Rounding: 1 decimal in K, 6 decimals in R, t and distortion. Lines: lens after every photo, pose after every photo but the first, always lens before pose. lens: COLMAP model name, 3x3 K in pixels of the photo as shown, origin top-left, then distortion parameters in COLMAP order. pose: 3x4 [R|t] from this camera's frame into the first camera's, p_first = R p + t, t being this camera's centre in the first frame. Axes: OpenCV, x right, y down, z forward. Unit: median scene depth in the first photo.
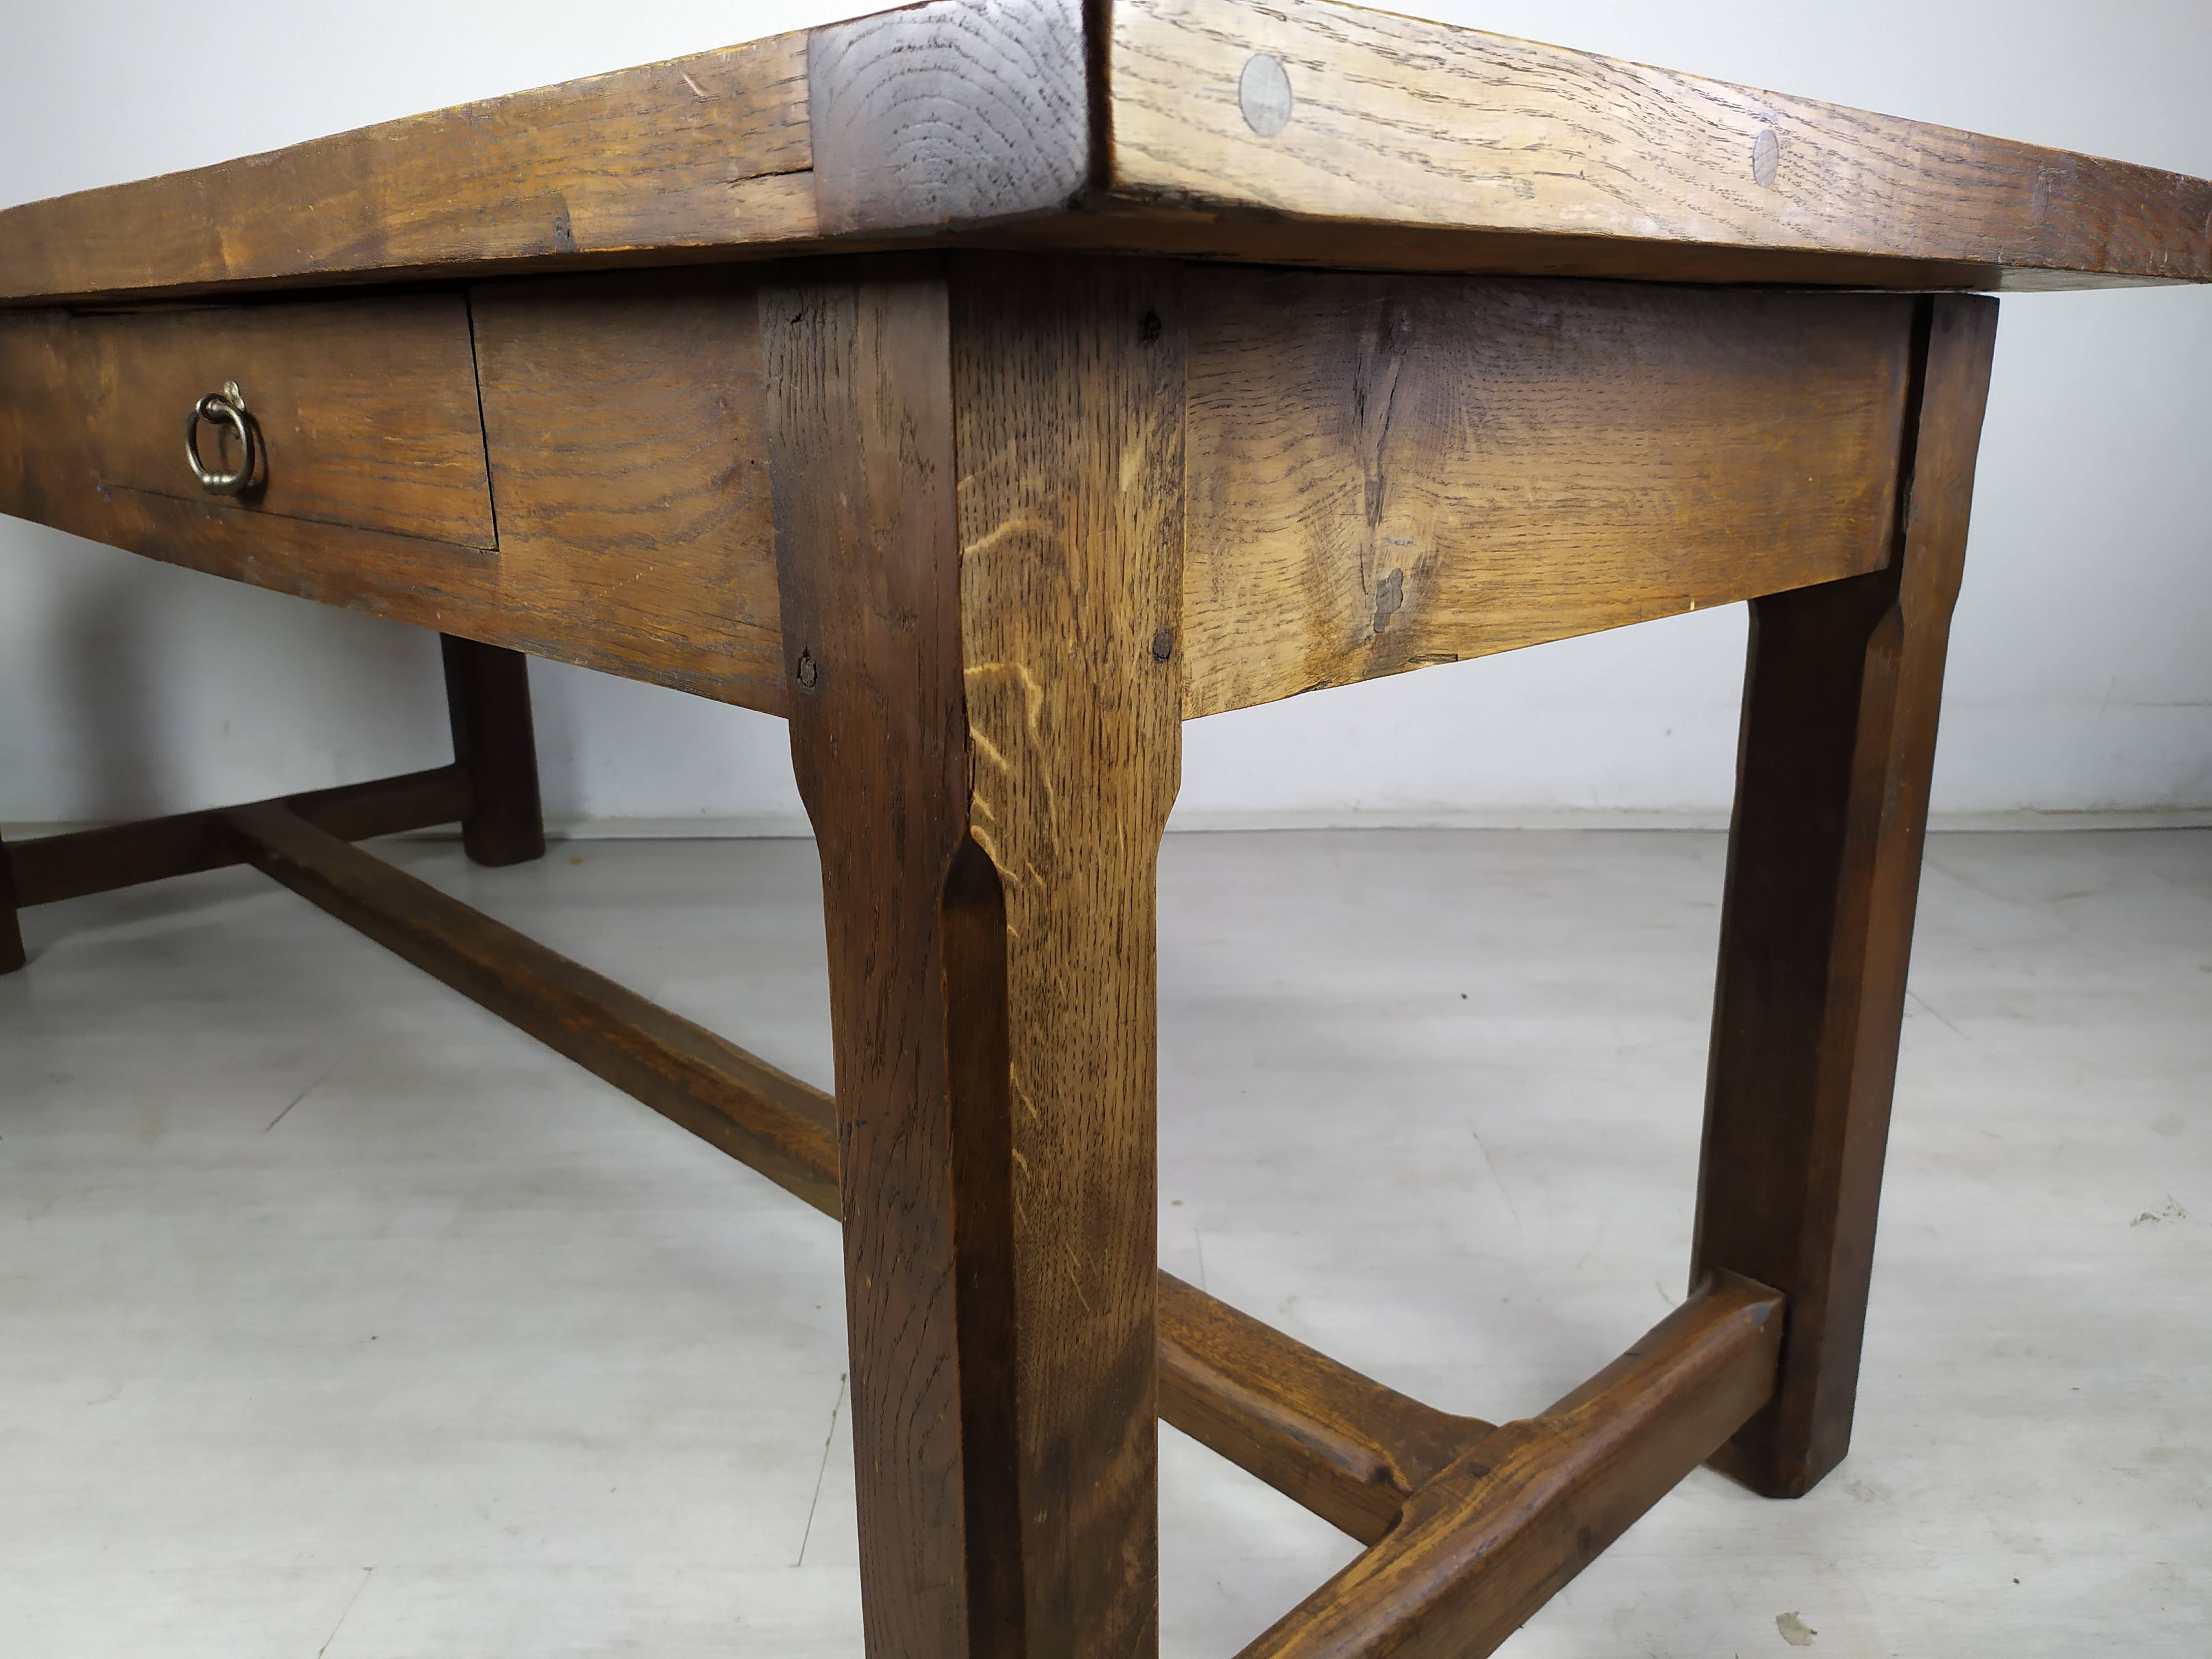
lens RADIAL K [[1668.0, 0, 1122.9], [0, 1668.0, 816.6], [0, 0, 1]] dist [0.039202, -0.044740]
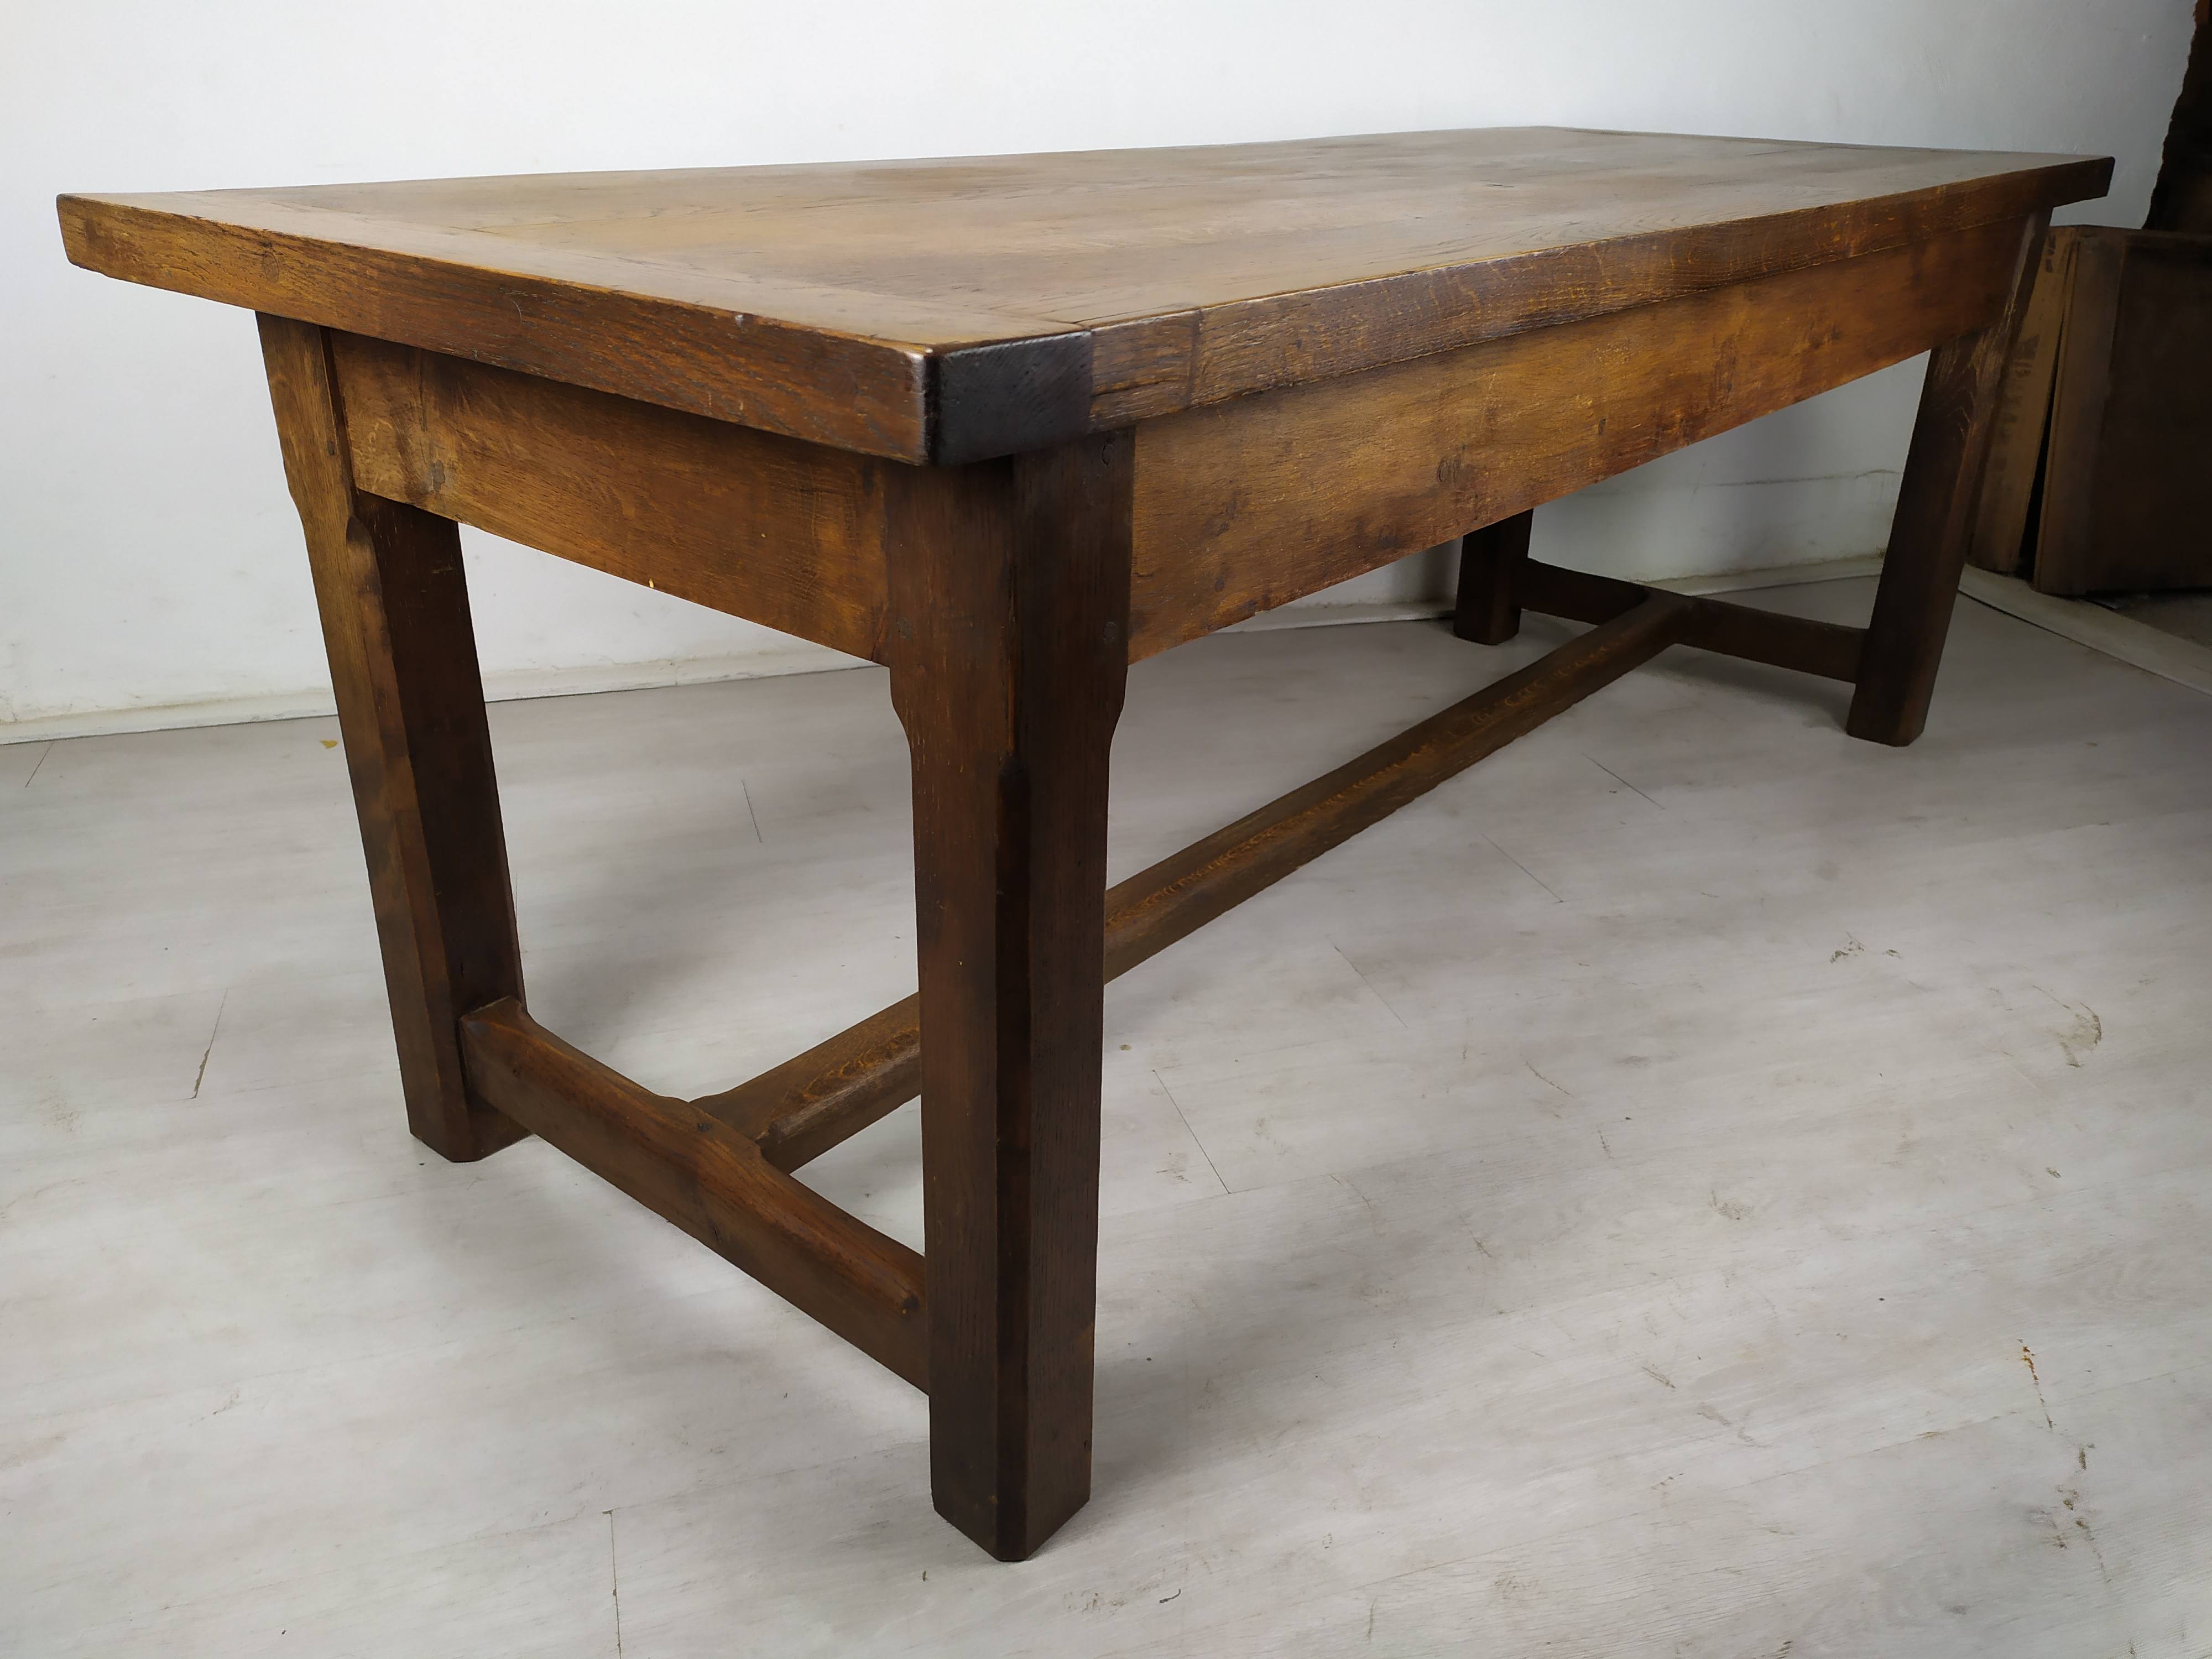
lens RADIAL K [[1648.5, 0, 1133.6], [0, 1648.5, 831.7], [0, 0, 1]] dist [0.044297, -0.049331]
pose [[0.123145, 0.430510, -0.894146, 1.728180], [-0.296022, 0.875920, 0.380966, -0.595953], [0.947210, 0.217773, 0.235306, 1.159344]]
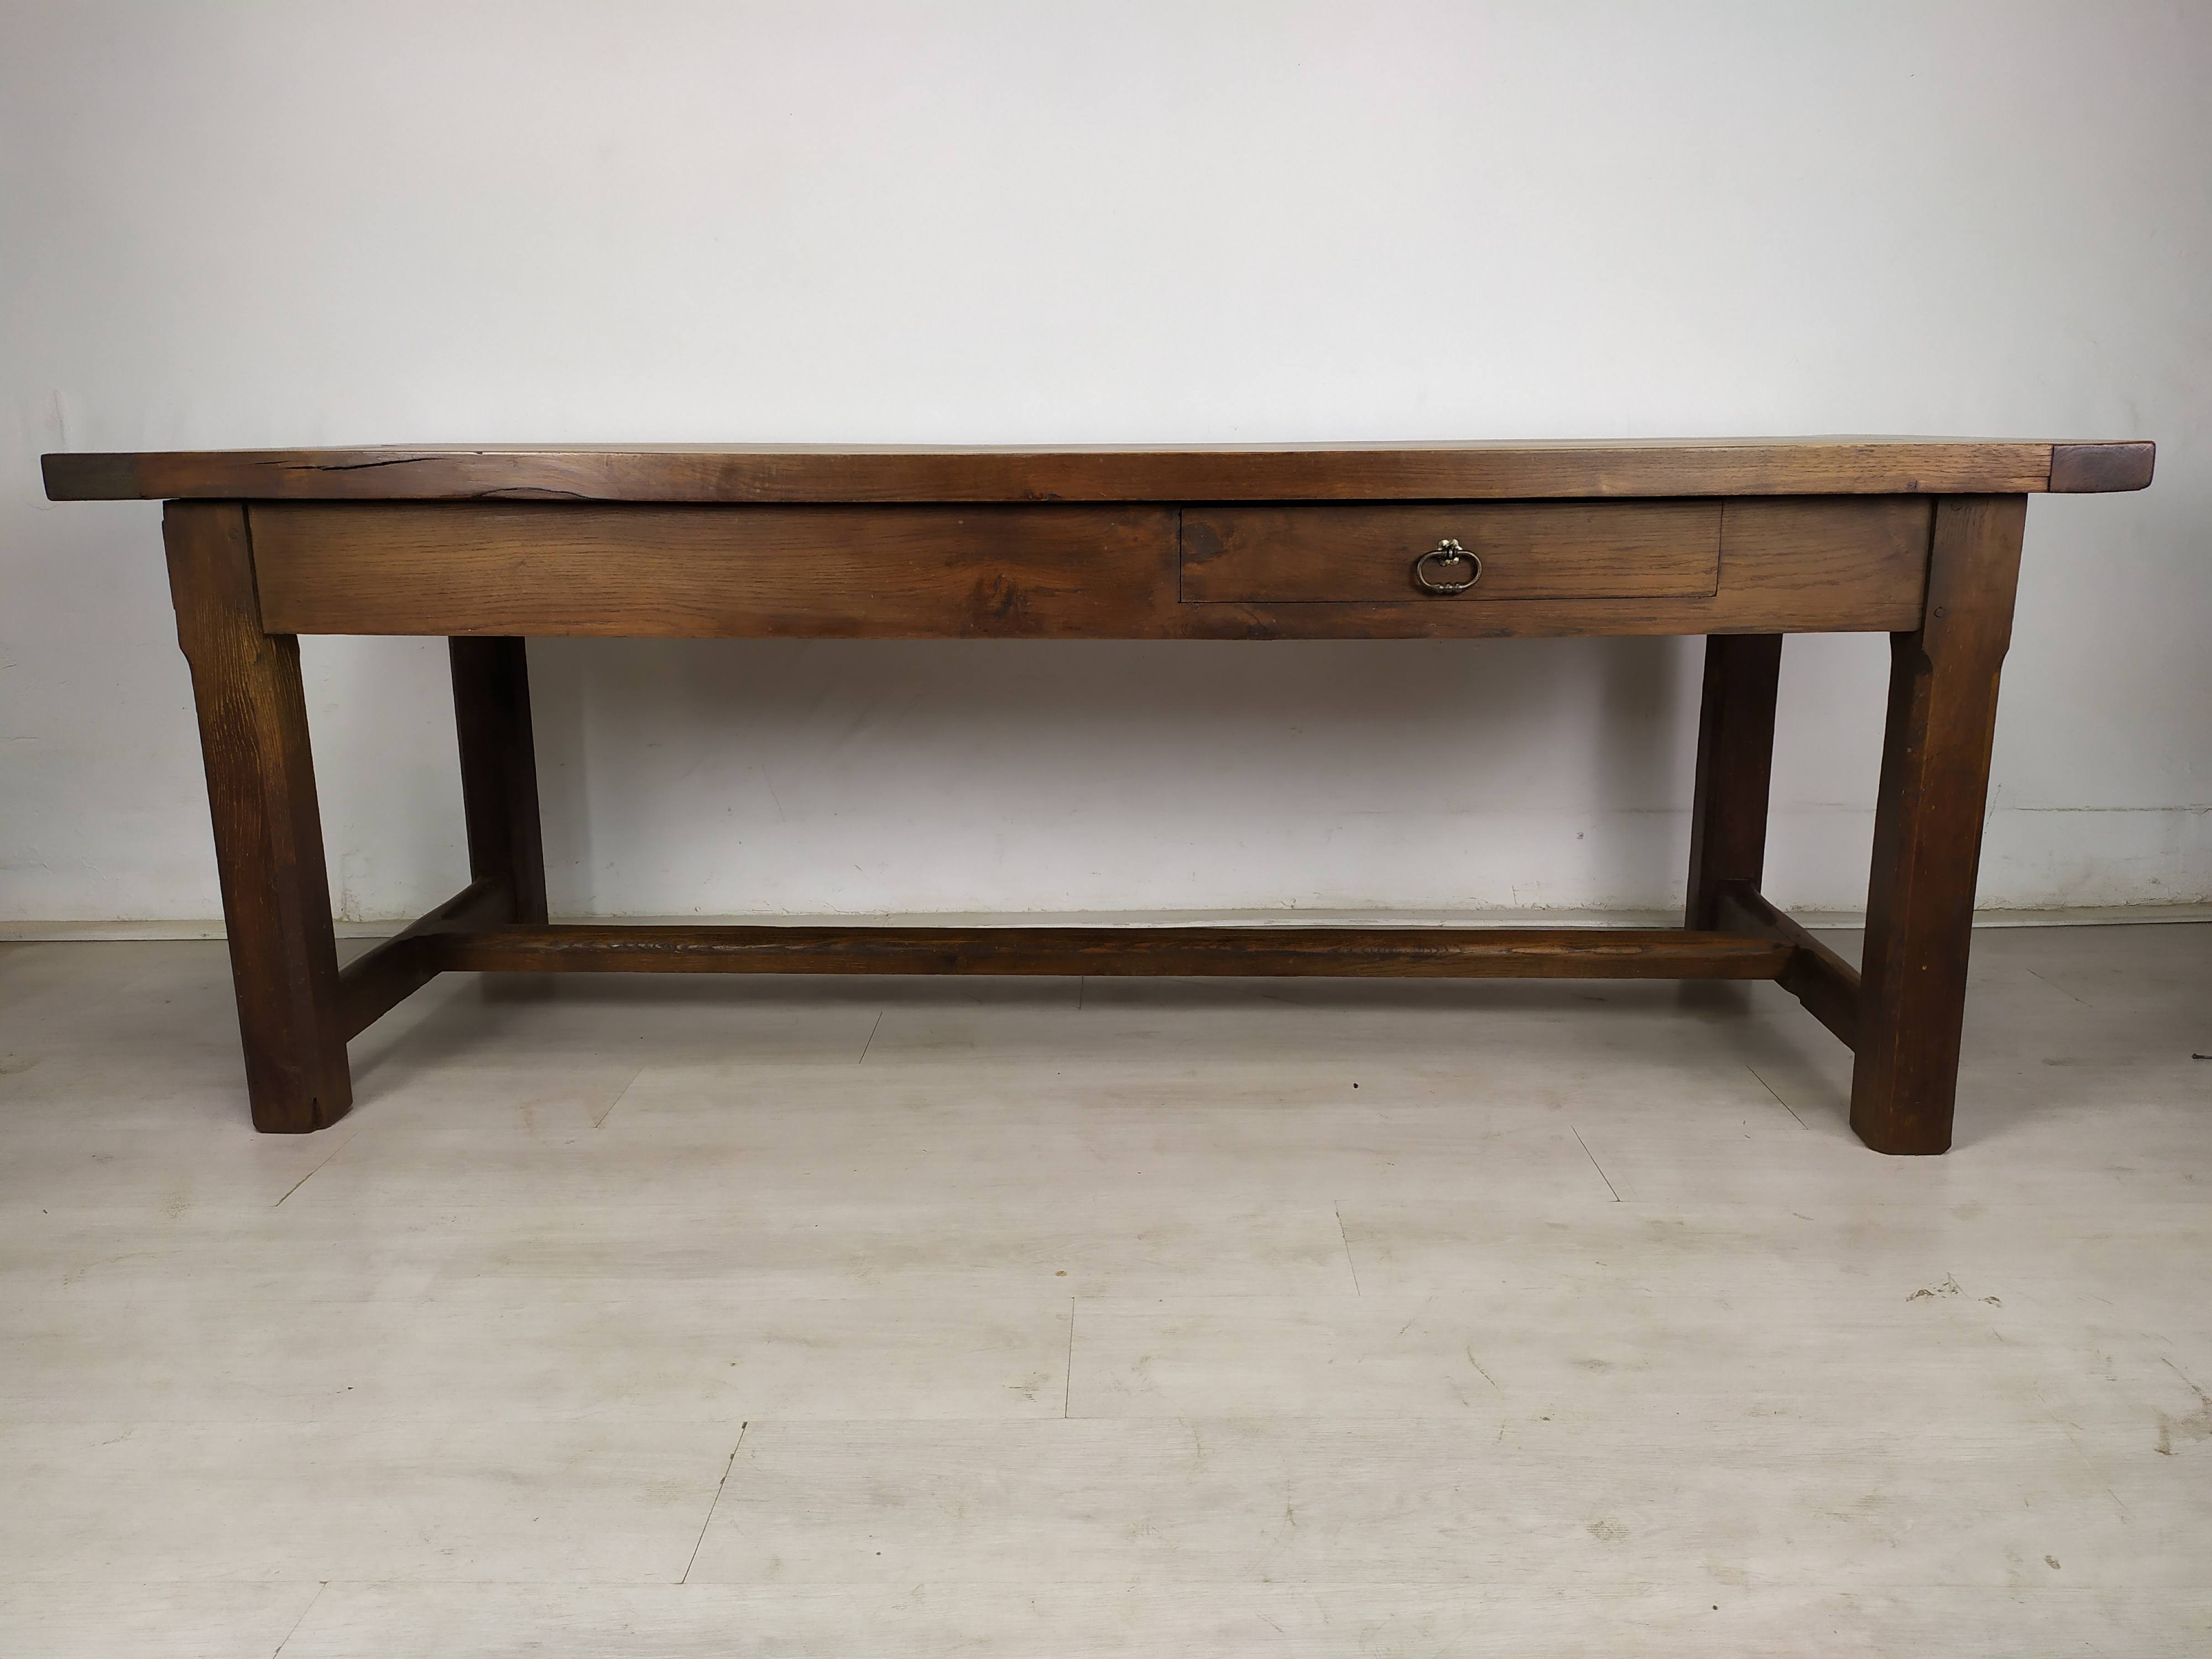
lens RADIAL K [[1648.5, 0, 1133.6], [0, 1648.5, 831.7], [0, 0, 1]] dist [0.044297, -0.049331]
pose [[-0.196954, 0.229482, -0.953177, 1.809500], [-0.264552, 0.923717, 0.277053, -0.671071], [0.944045, 0.306731, -0.121220, 1.921881]]
